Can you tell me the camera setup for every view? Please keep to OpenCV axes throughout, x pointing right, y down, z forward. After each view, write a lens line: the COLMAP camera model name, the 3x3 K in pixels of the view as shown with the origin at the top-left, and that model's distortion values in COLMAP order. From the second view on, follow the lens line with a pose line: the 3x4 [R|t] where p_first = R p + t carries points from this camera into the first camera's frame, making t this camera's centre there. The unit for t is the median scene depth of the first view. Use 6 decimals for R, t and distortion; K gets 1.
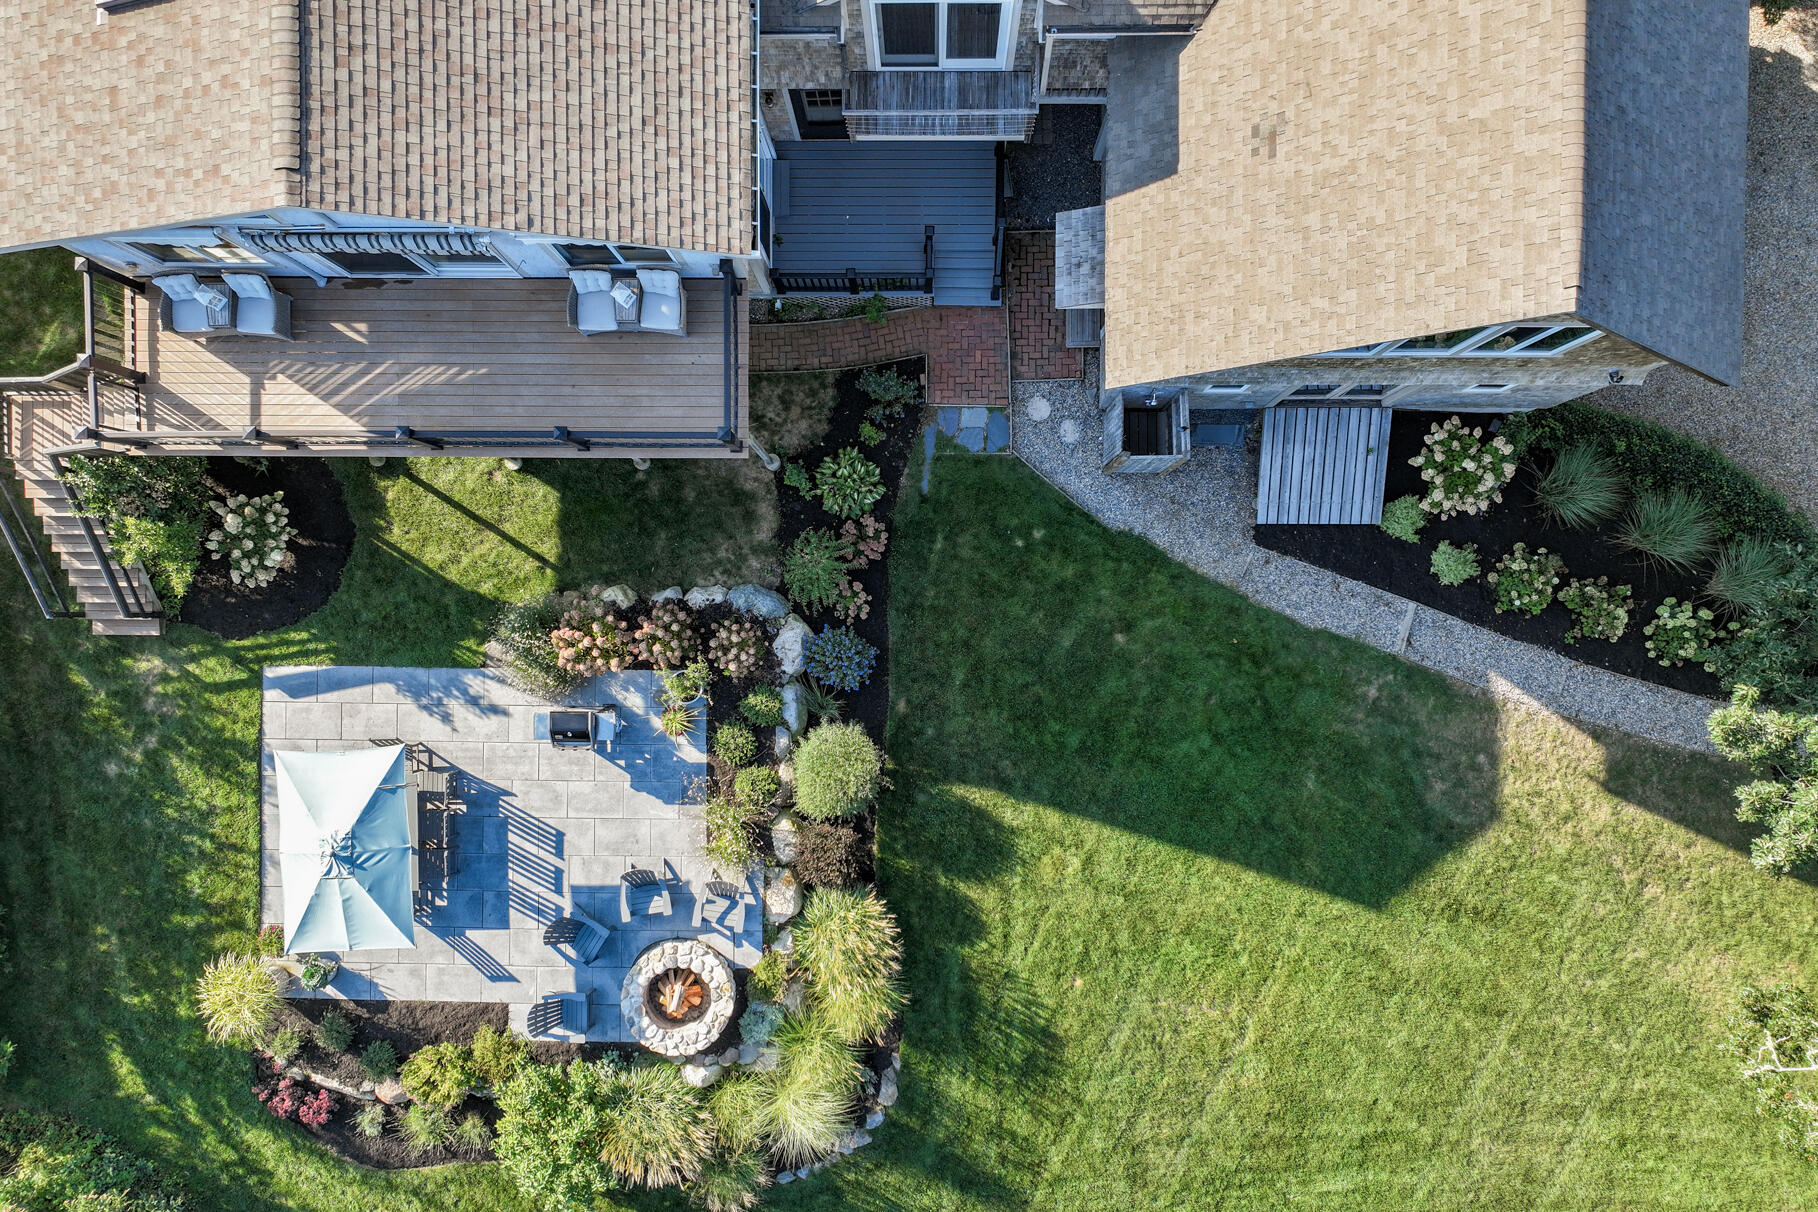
lens RADIAL K [[1294.2, 0, 914.2], [0, 1294.2, 650.0], [0, 0, 1]] dist [0.010175, 0.001720]
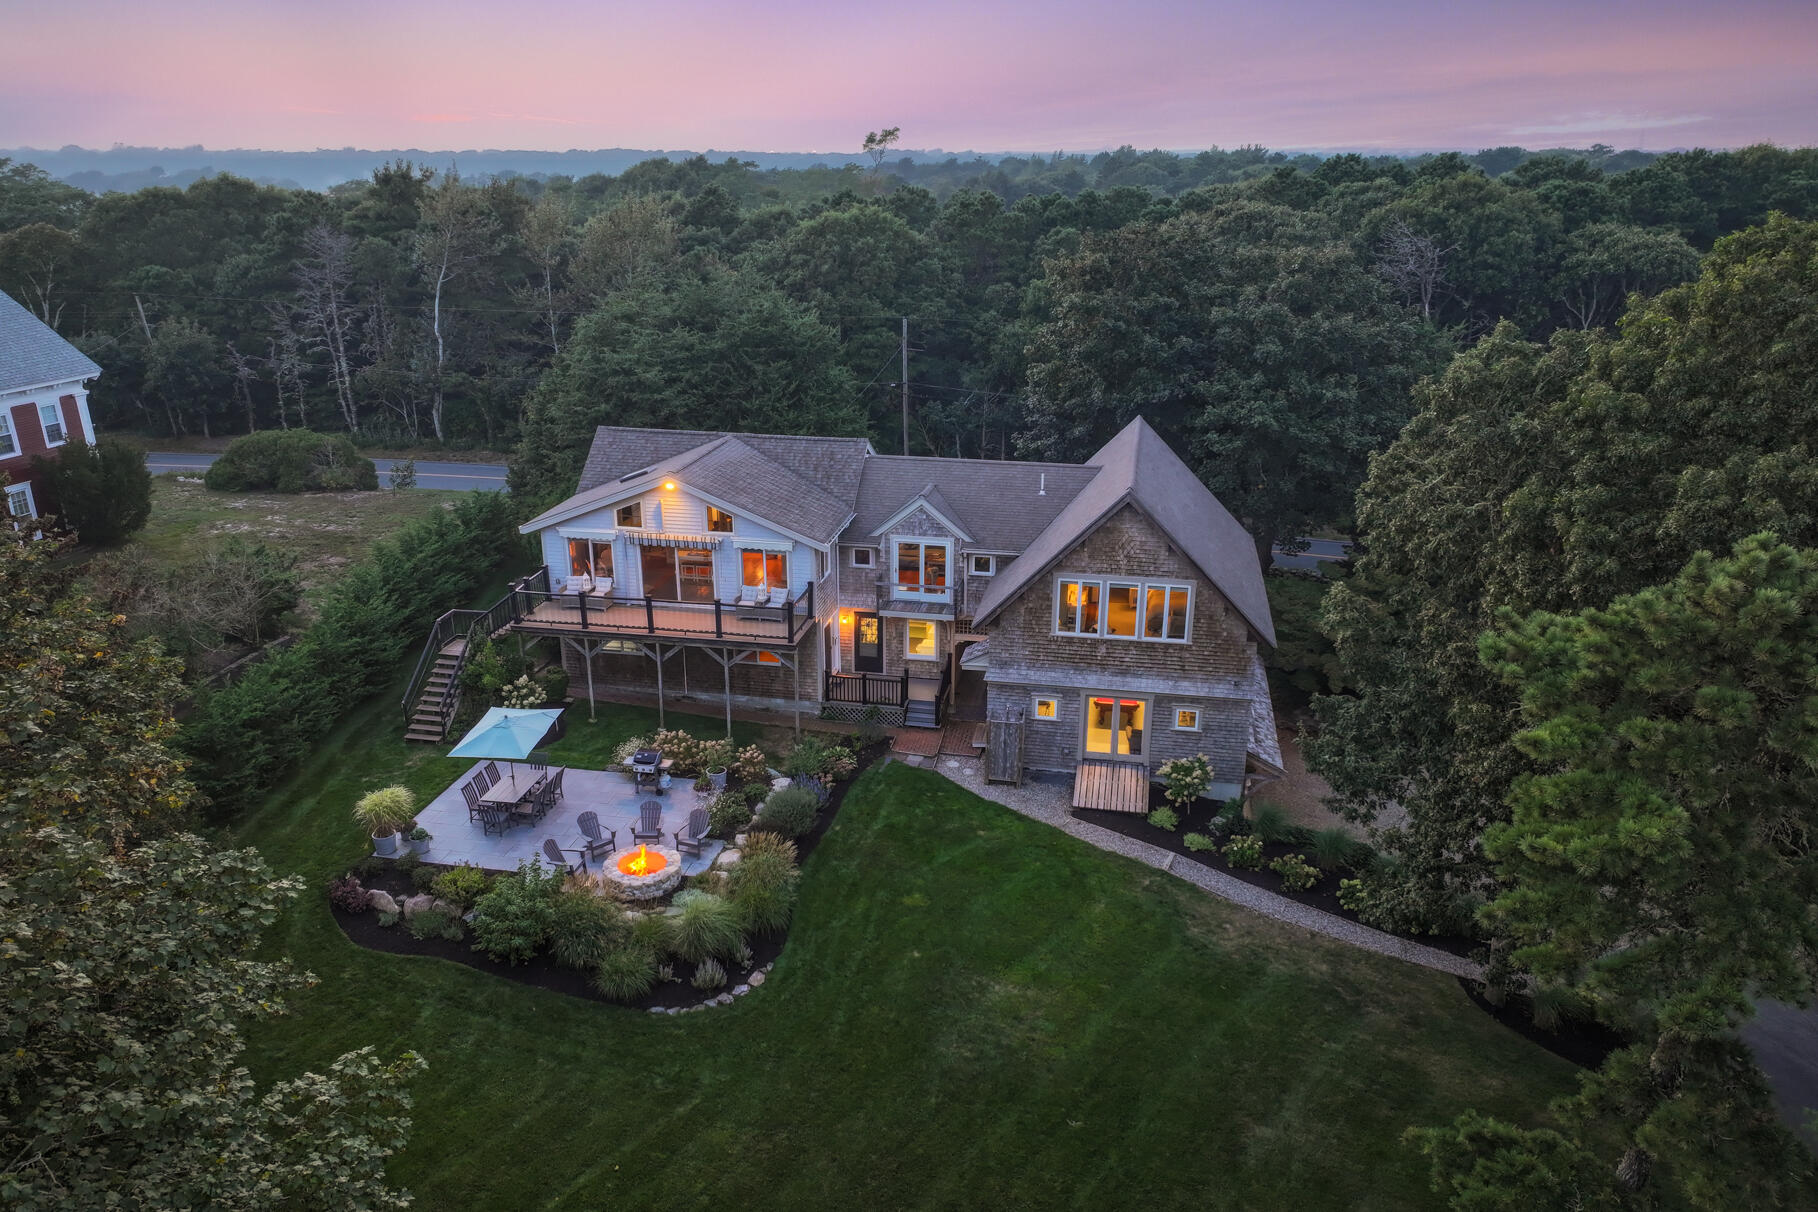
lens RADIAL K [[1294.2, 0, 914.2], [0, 1294.2, 650.0], [0, 0, 1]] dist [0.010175, 0.001720]
pose [[0.984020, 0.082532, -0.157774, 0.321928], [-0.176574, 0.338199, -0.924361, 1.449928], [-0.022930, 0.937448, 0.347368, 0.253418]]
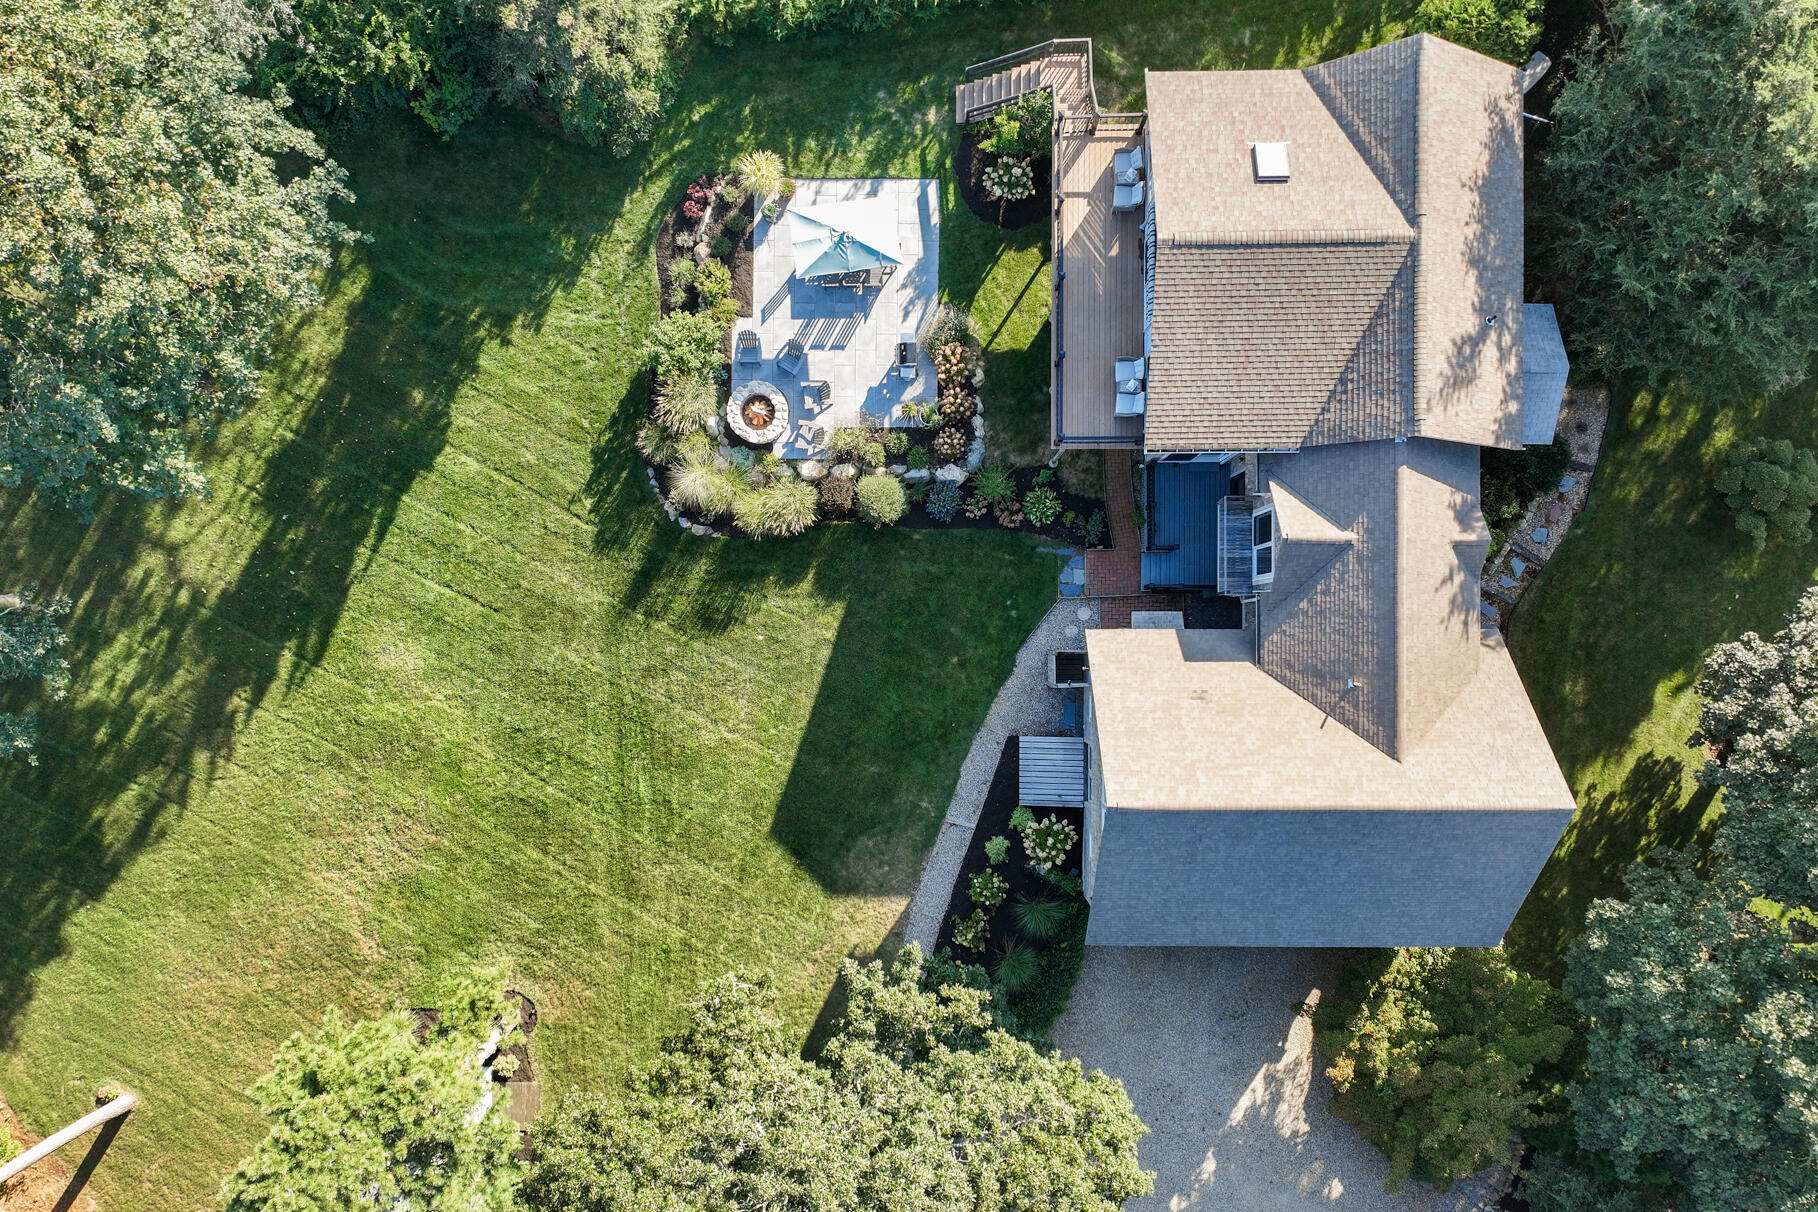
lens RADIAL K [[1280.0, 0, 908.3], [0, 1280.0, 646.3], [0, 0, 1]] dist [0.005794, 0.000939]
pose [[0.003540, 0.999808, 0.019286, 0.110515], [-0.999991, 0.003498, 0.002235, 0.053133], [0.002167, -0.019294, 0.999812, -0.787936]]
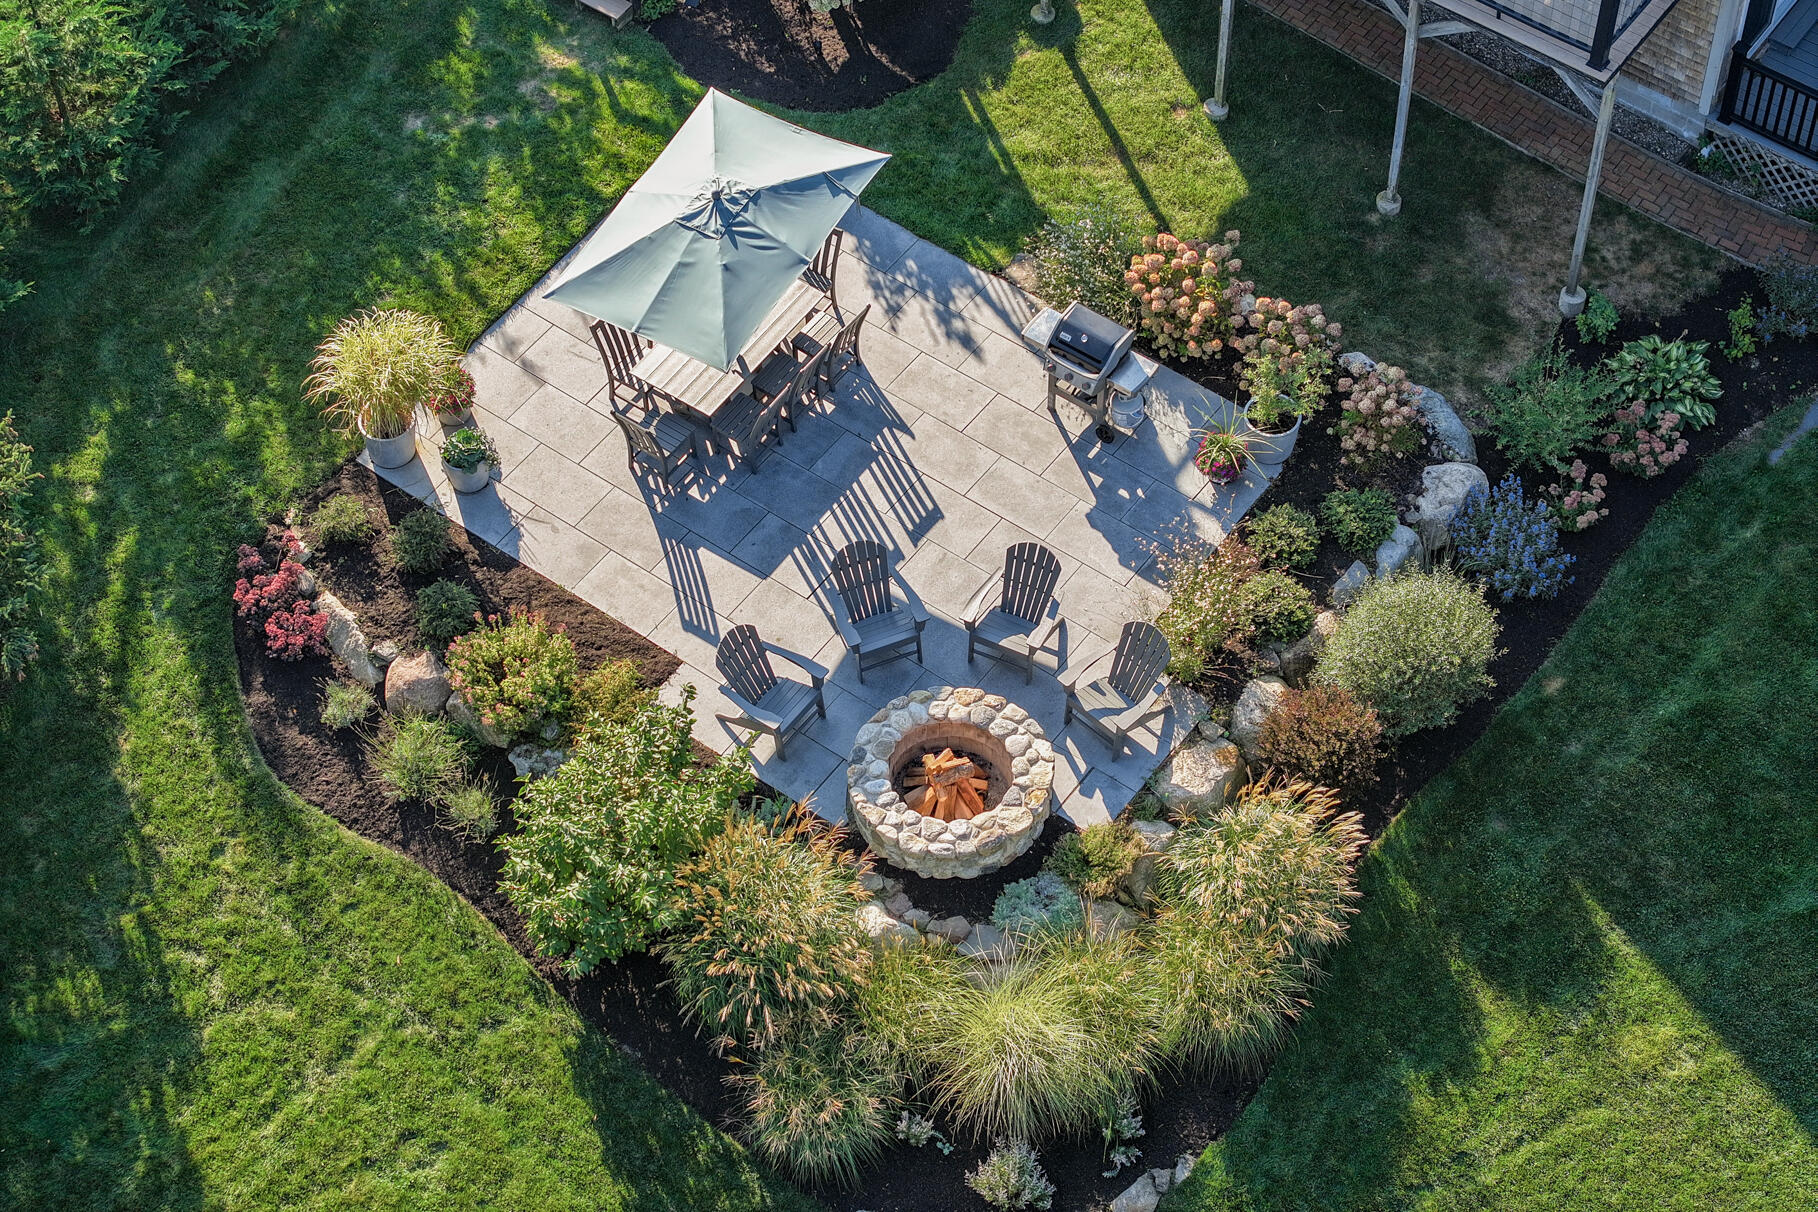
lens RADIAL K [[3661.6, 0, 909.0], [0, 3661.6, 606.0], [0, 0, 1]] dist [-0.203752, 0.603411]
pose [[0.810610, 0.468184, -0.351733, 0.305367], [-0.585585, 0.646623, -0.488844, 0.965719], [-0.001430, 0.602231, 0.798321, -0.264604]]
